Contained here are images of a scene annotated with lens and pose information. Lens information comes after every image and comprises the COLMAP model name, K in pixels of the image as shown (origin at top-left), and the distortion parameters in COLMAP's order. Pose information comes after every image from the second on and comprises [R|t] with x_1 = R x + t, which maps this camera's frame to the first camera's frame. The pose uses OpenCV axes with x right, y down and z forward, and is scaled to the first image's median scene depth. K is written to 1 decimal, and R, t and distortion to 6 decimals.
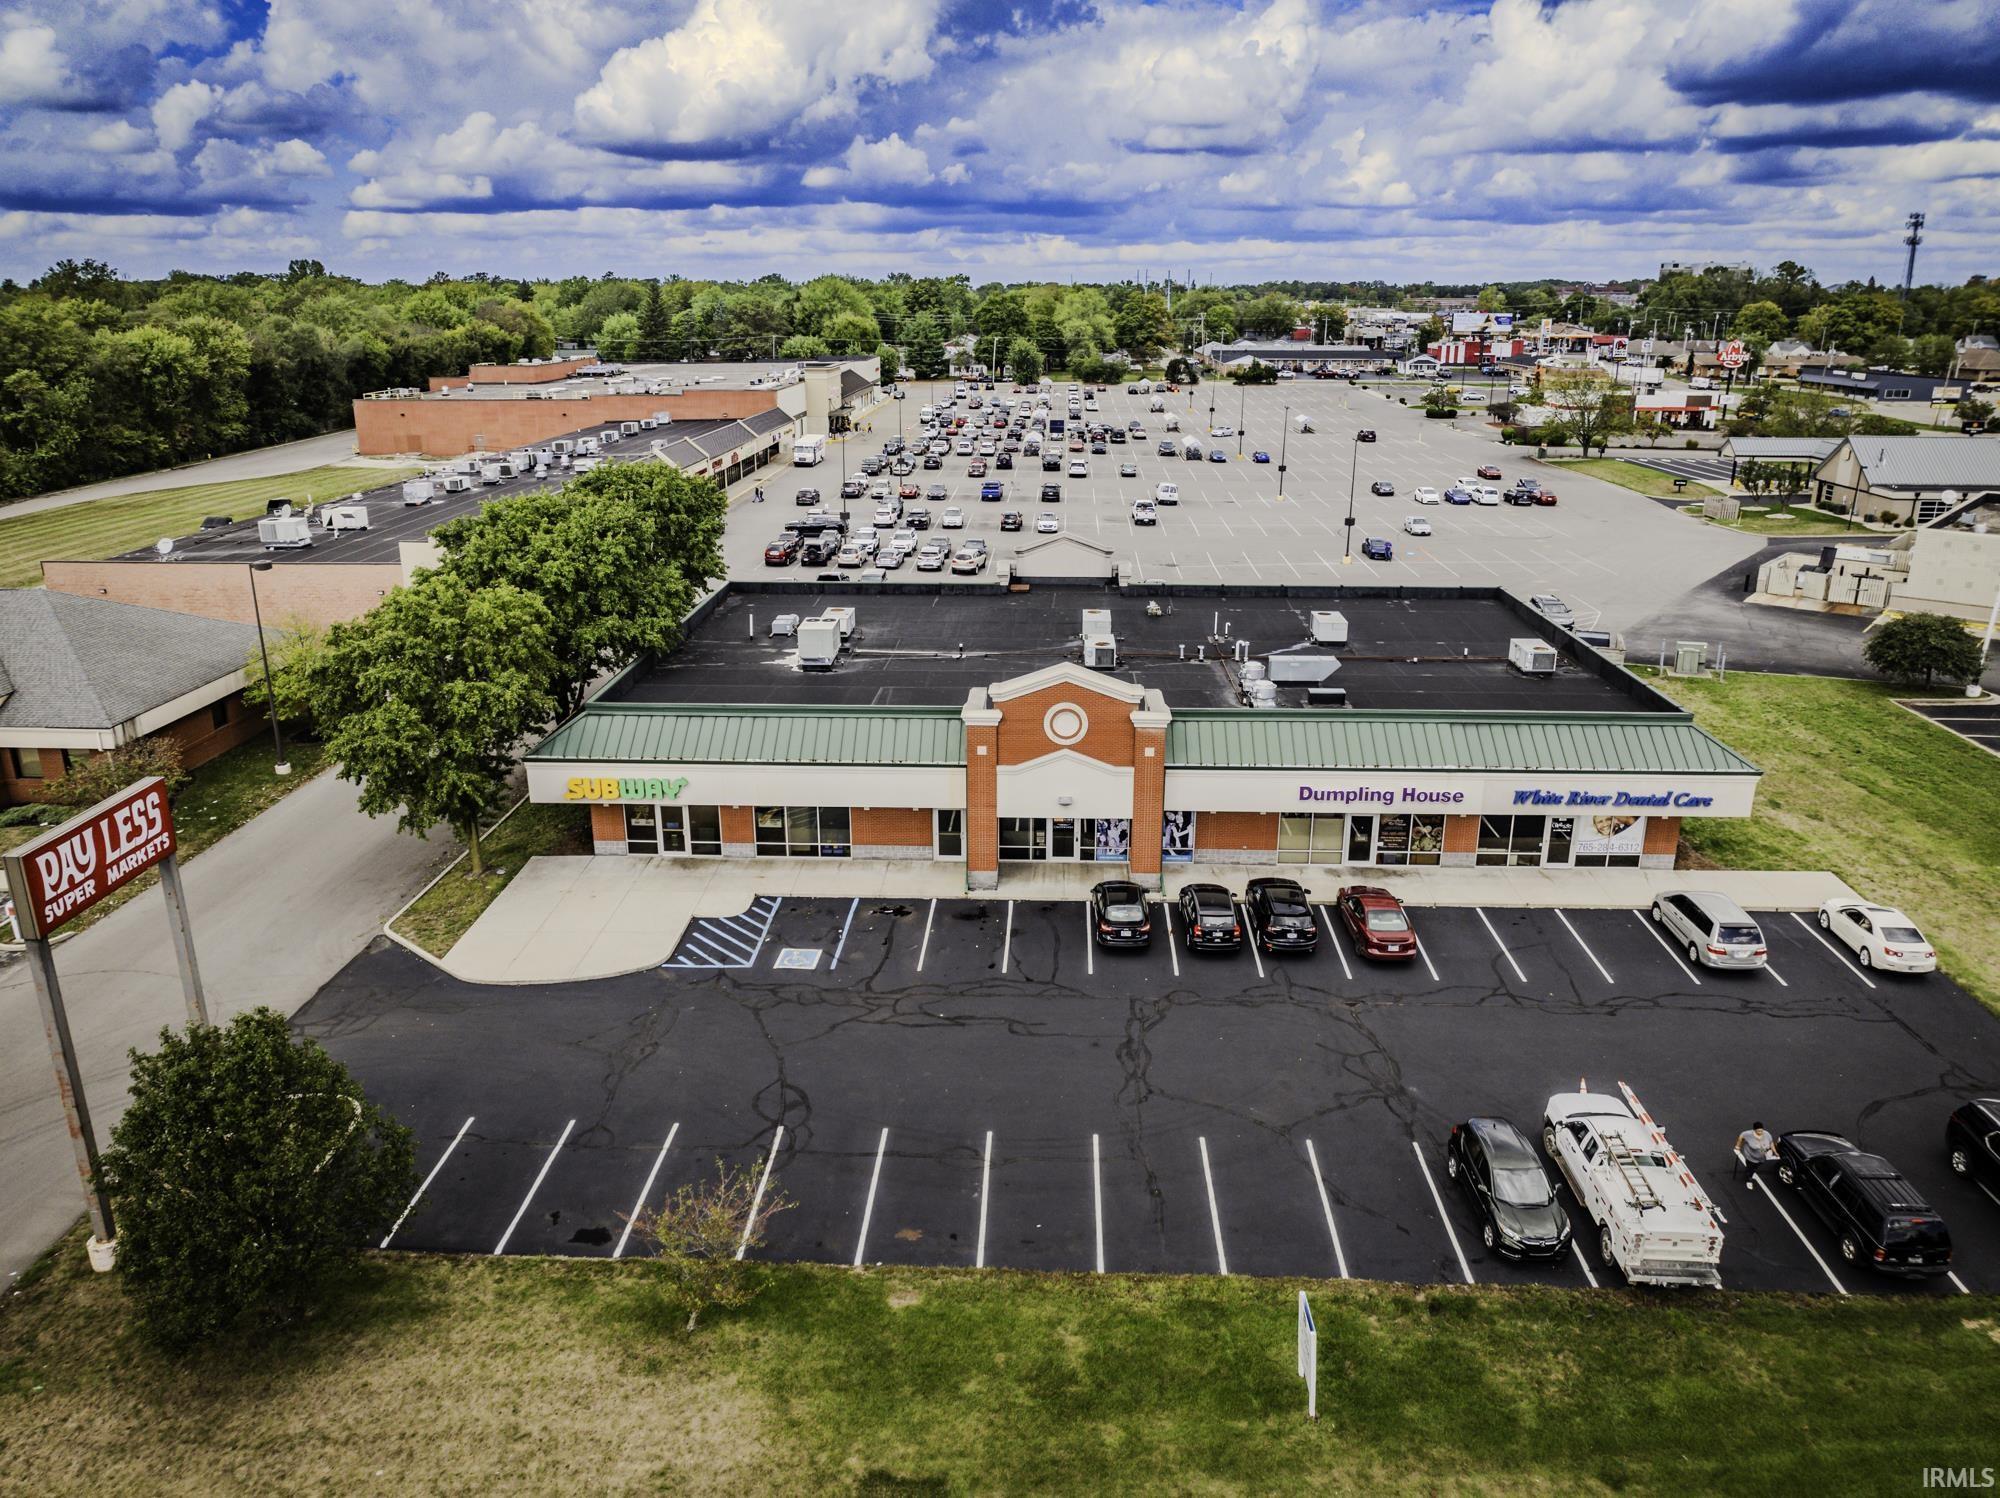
lens RADIAL K [[1419.8, 0, 1012.3], [0, 1419.8, 751.2], [0, 0, 1]] dist [-0.019258, 0.010515]
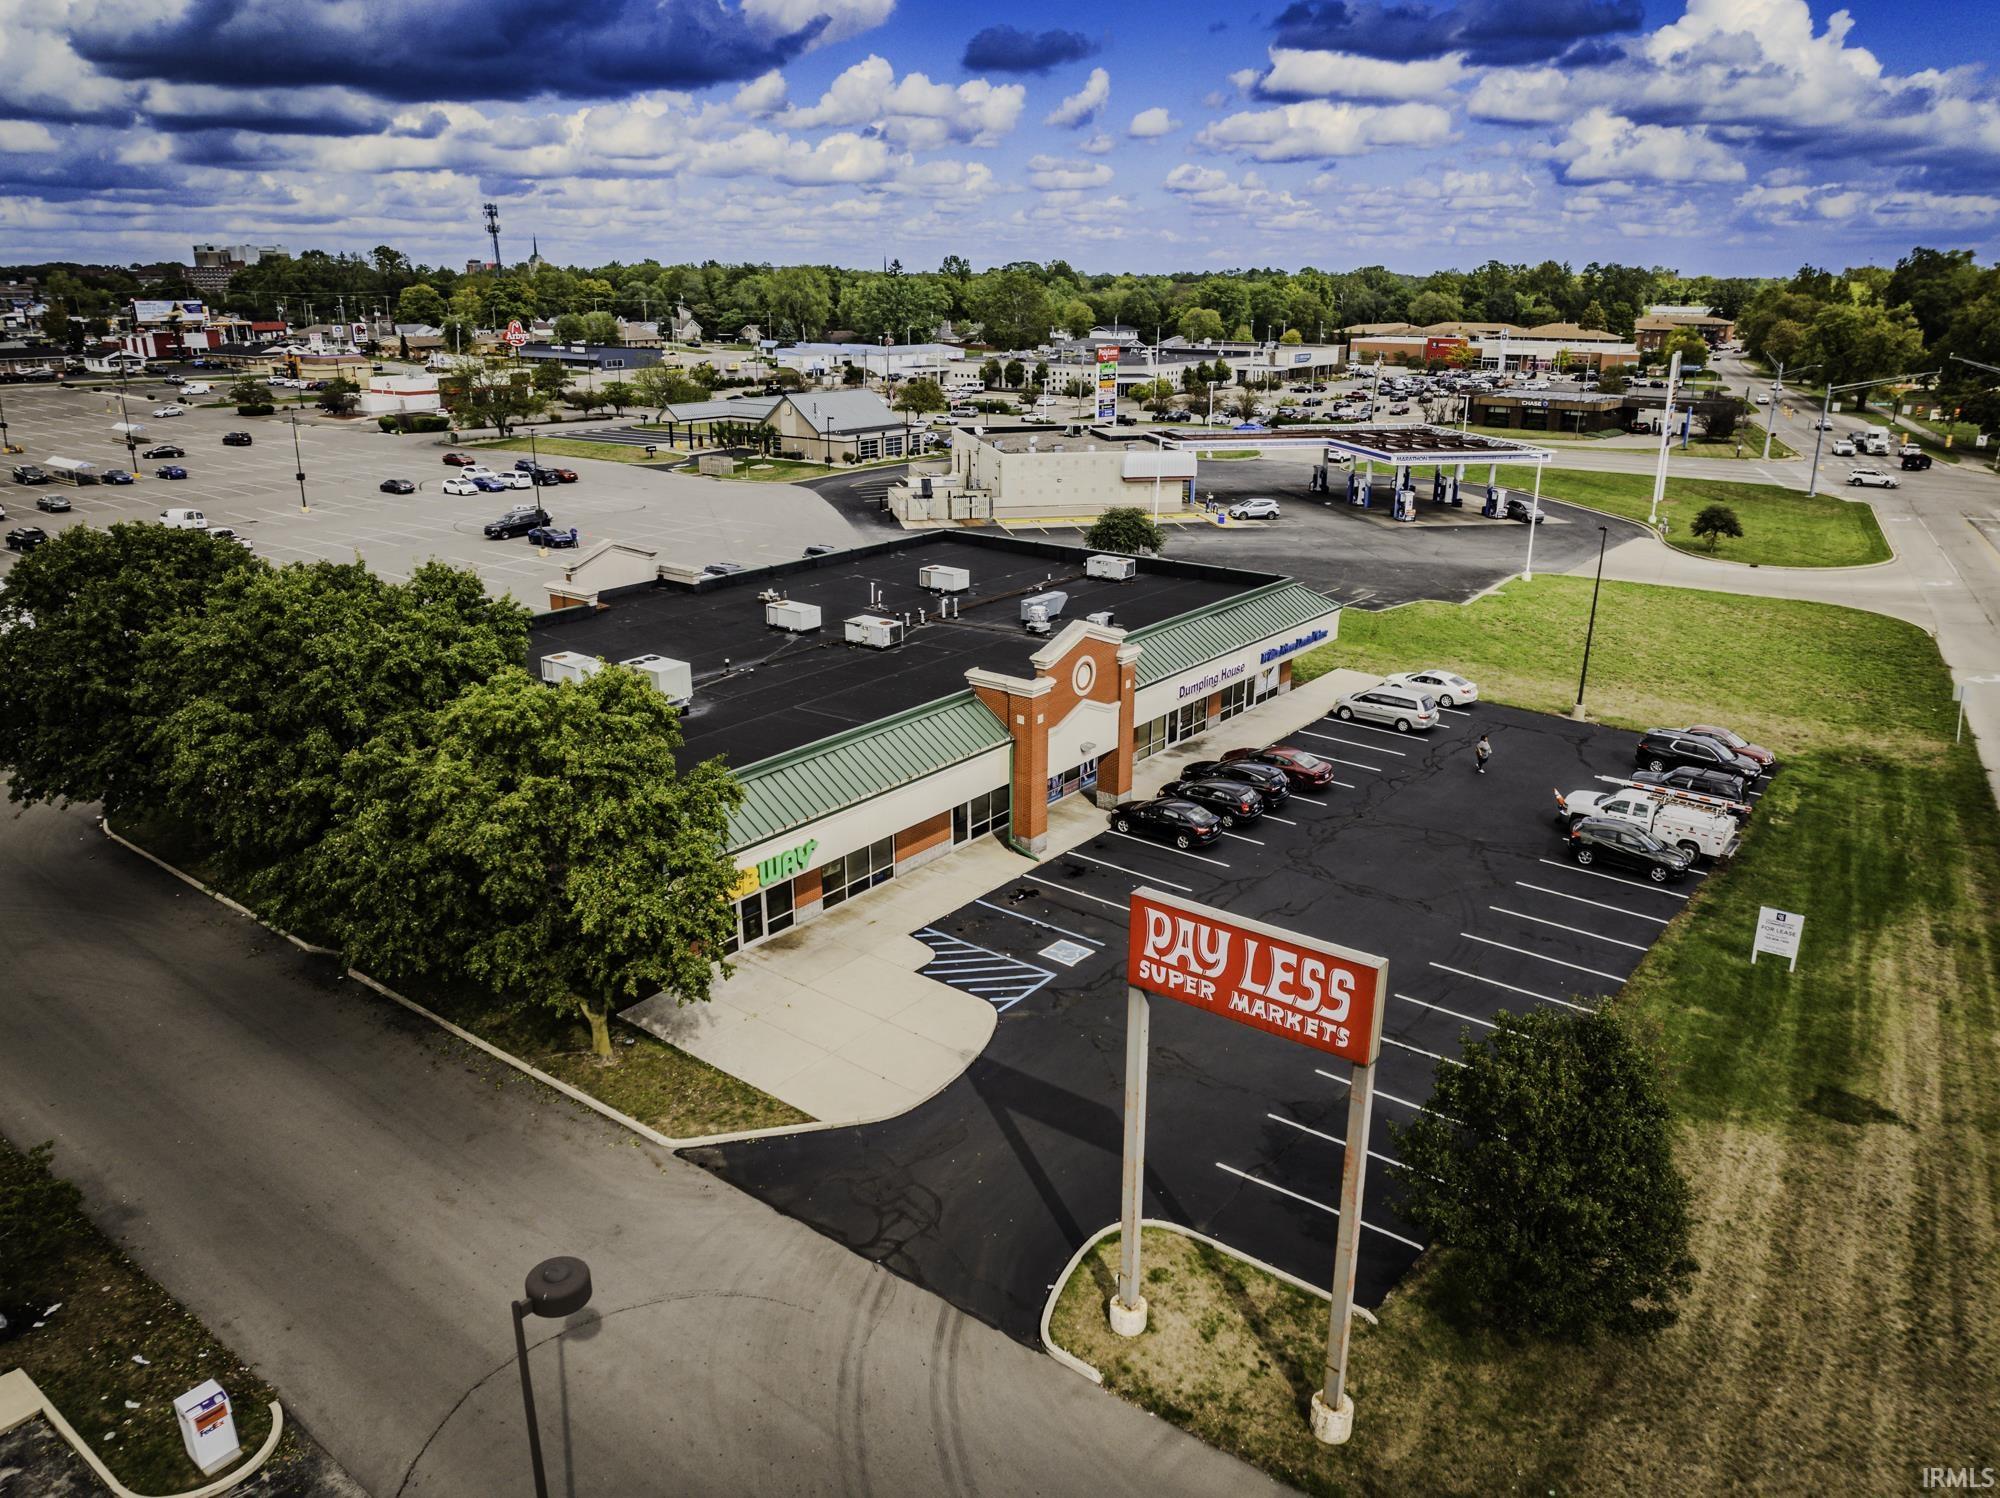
lens RADIAL K [[1419.8, 0, 1012.3], [0, 1419.8, 751.2], [0, 0, 1]] dist [-0.019258, 0.010515]
pose [[0.581576, -0.257857, 0.771544, -0.787918], [0.249874, 0.959208, 0.132226, -0.112754], [-0.774166, 0.115889, 0.622284, 0.346457]]
